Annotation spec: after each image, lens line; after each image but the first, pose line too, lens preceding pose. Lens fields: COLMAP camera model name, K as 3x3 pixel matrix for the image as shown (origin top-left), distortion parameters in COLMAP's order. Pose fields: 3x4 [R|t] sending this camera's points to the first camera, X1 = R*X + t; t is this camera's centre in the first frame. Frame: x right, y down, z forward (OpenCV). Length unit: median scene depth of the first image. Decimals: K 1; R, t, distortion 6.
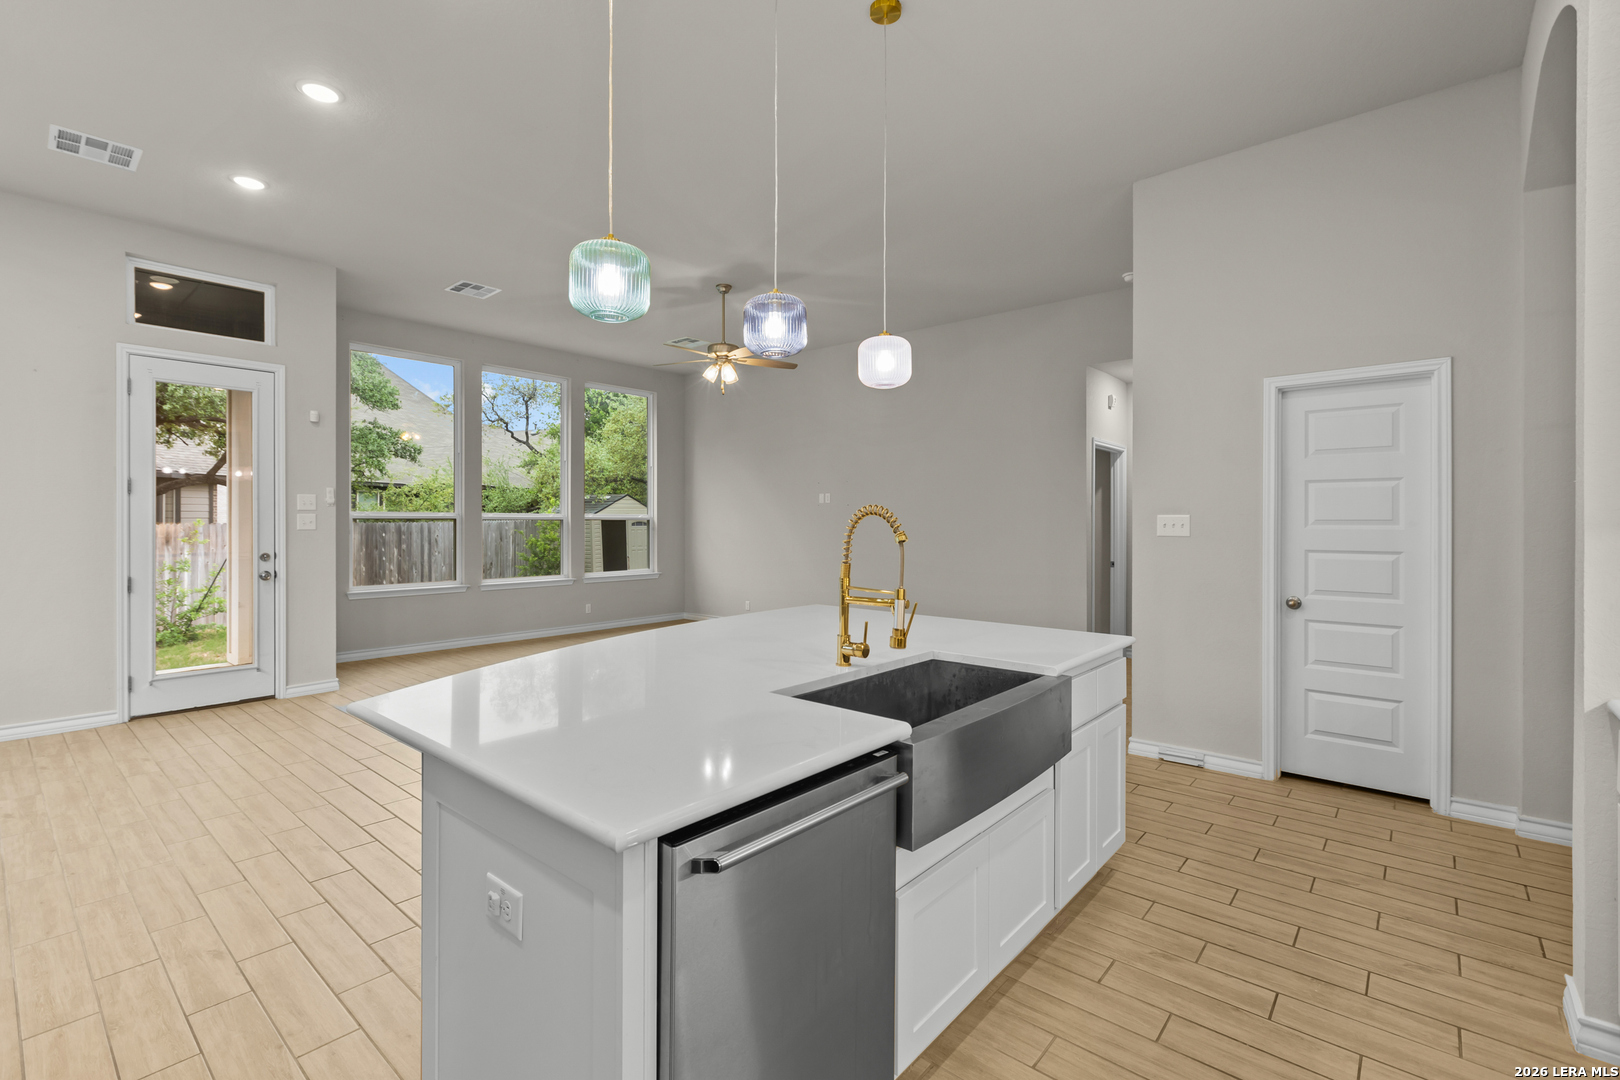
lens RADIAL K [[723.6, 0, 800.1], [0, 723.6, 524.5], [0, 0, 1]] dist [0.000645, -0.000597]
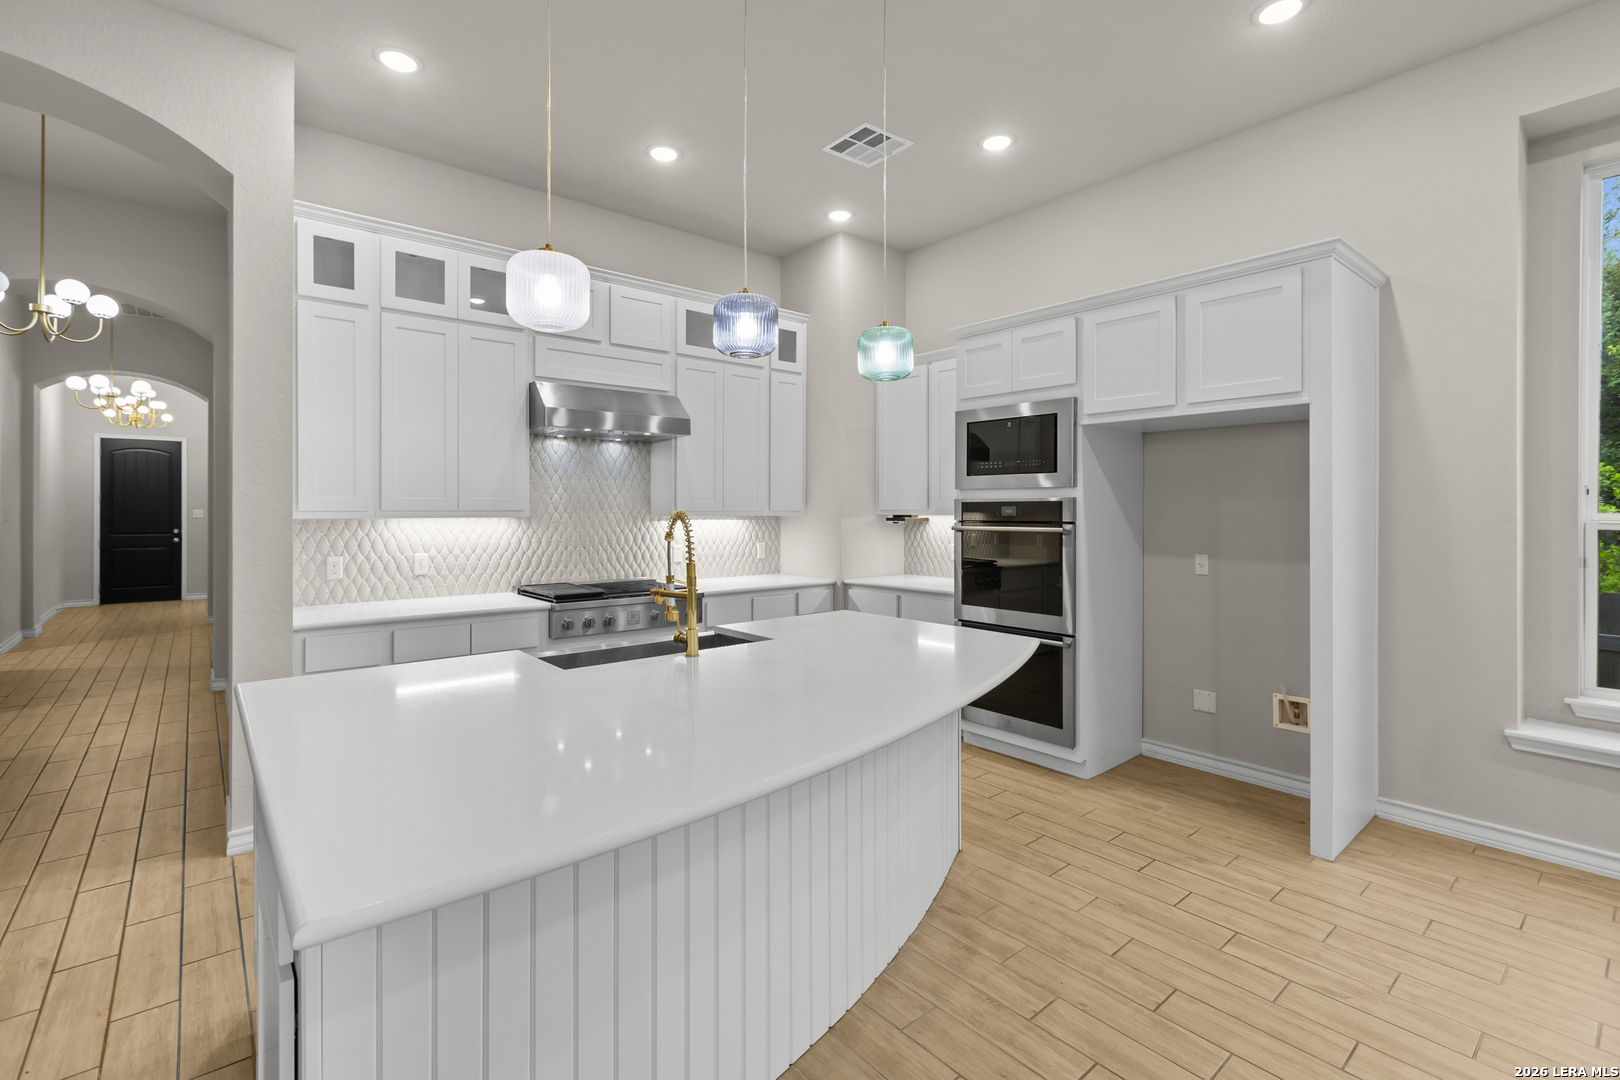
lens RADIAL K [[734.6, 0, 803.4], [0, 734.6, 506.1], [0, 0, 1]] dist [-0.000497, -0.000275]
pose [[-0.986428, -0.002938, 0.164166, -0.135088], [-0.003223, 0.999994, -0.001470, -0.015613], [-0.164160, -0.001979, -0.986432, 0.975777]]
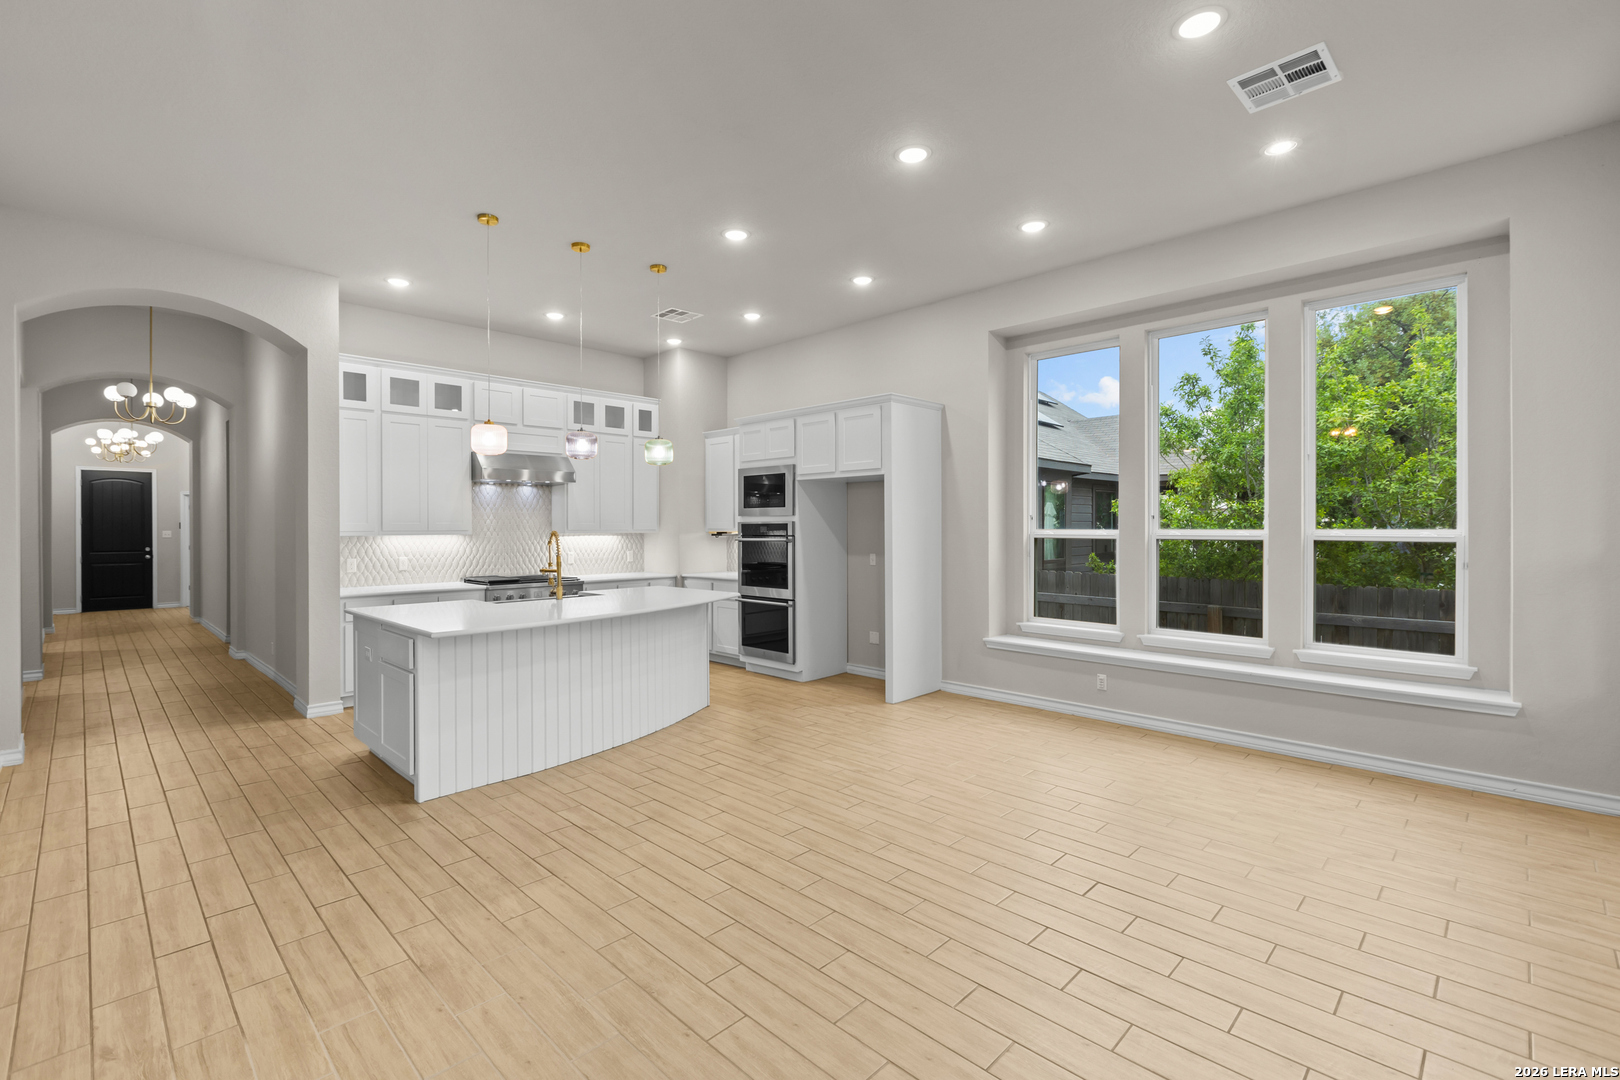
lens RADIAL K [[723.6, 0, 800.1], [0, 723.6, 524.5], [0, 0, 1]] dist [0.000645, -0.000597]
pose [[-0.997251, 0.001683, 0.074082, -0.409304], [0.001695, 0.999999, 0.000105, -0.021060], [-0.074082, 0.000230, -0.997252, 1.521028]]
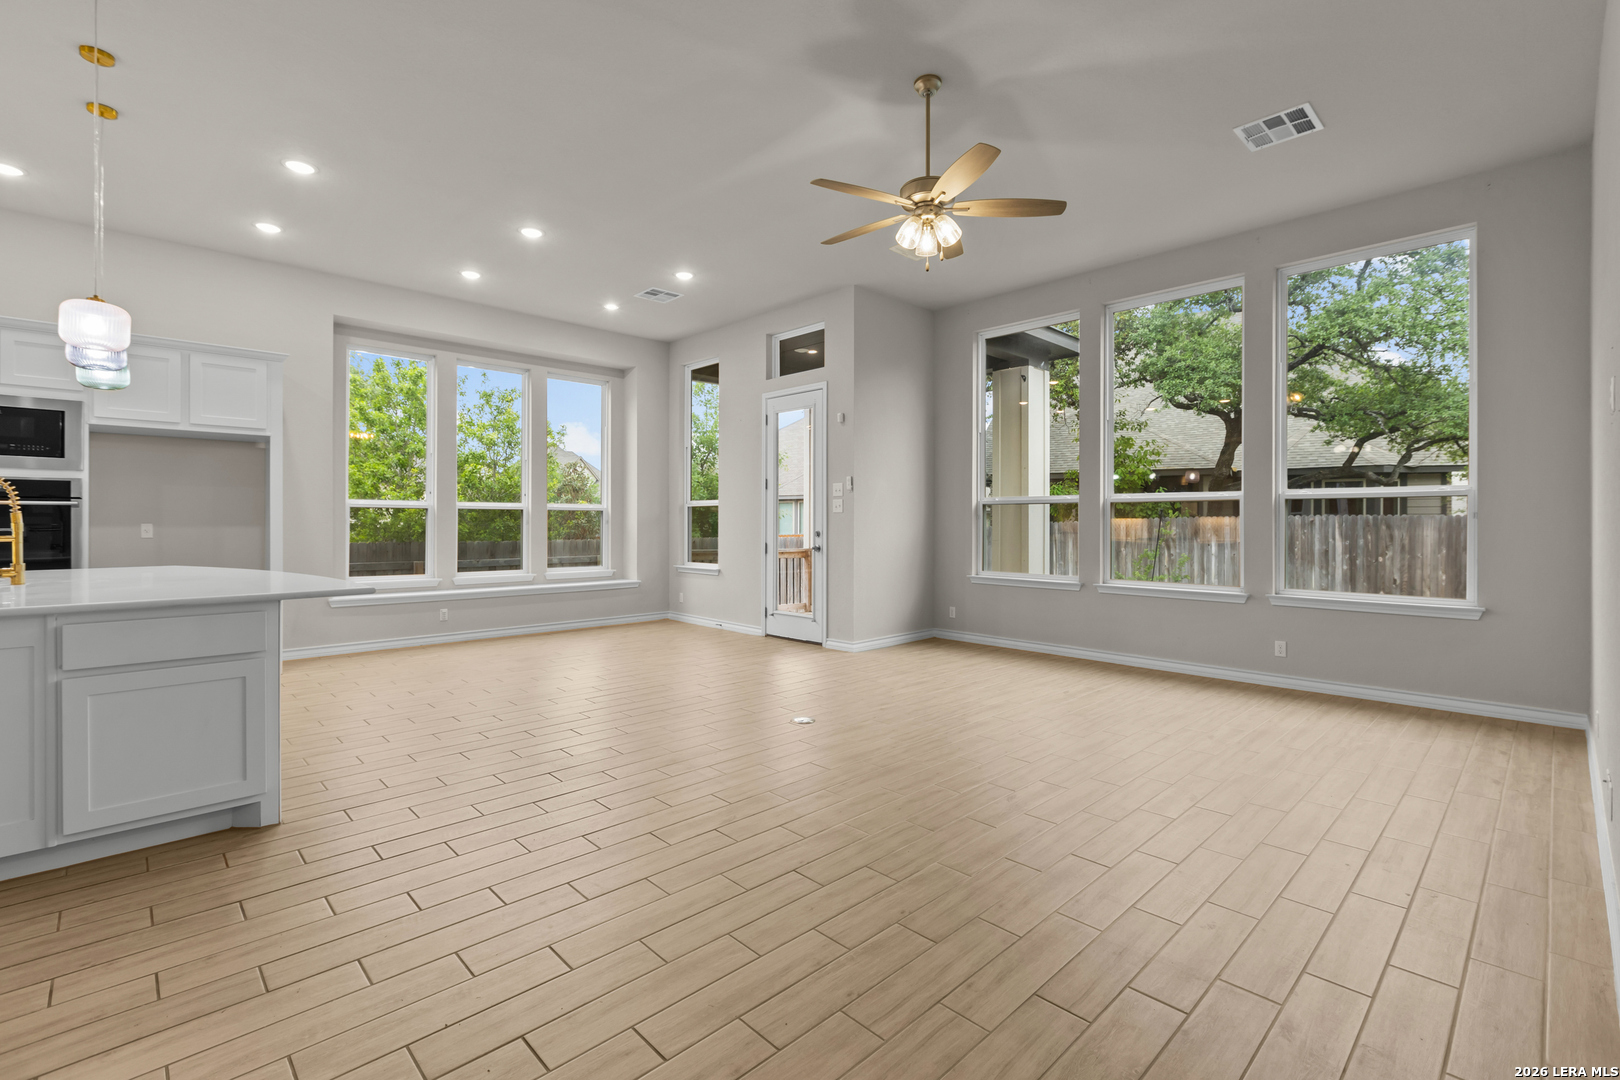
lens RADIAL K [[723.6, 0, 800.1], [0, 723.6, 524.5], [0, 0, 1]] dist [0.000645, -0.000597]
pose [[-0.097216, 0.000619, -0.995263, 0.622445], [-0.005330, 0.999985, 0.001142, 0.030927], [0.995249, 0.005416, -0.097212, 1.250229]]
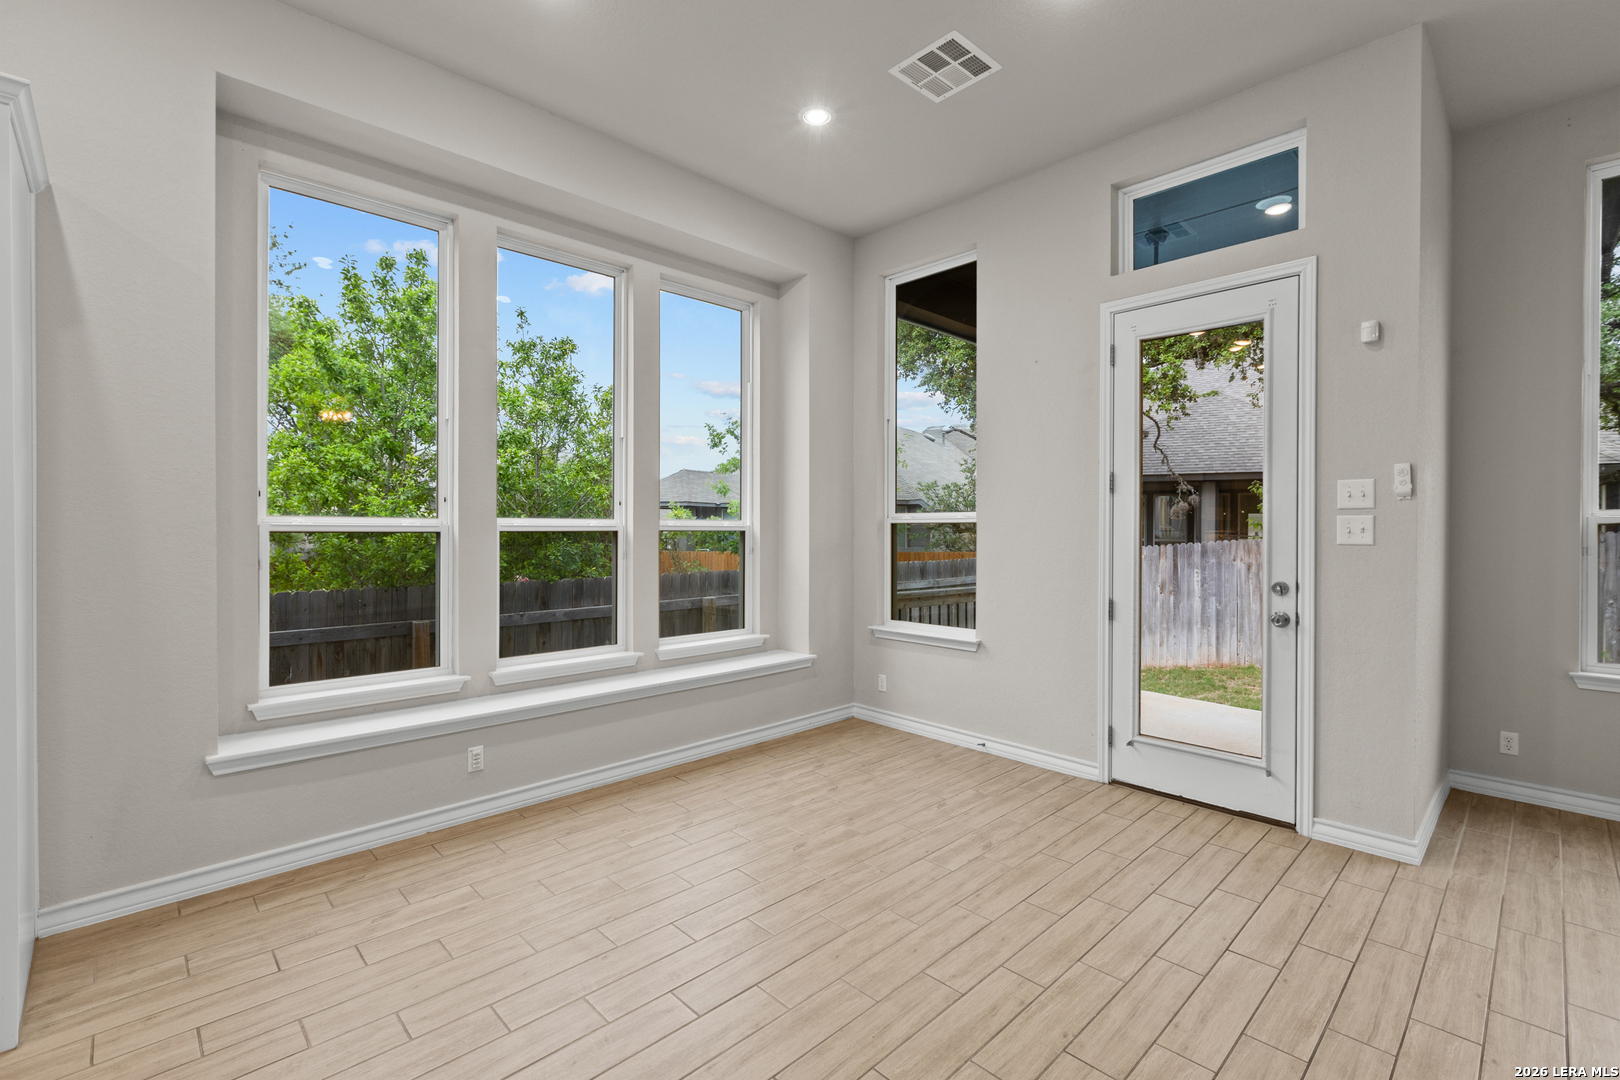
lens RADIAL K [[718.7, 0, 801.6], [0, 718.7, 532.2], [0, 0, 1]] dist [-0.001240, -0.000512]
pose [[-0.092962, 0.006893, -0.995646, -0.126472], [-0.005512, 0.999957, 0.007438, -0.004567], [0.995654, 0.006179, -0.092920, 0.754221]]
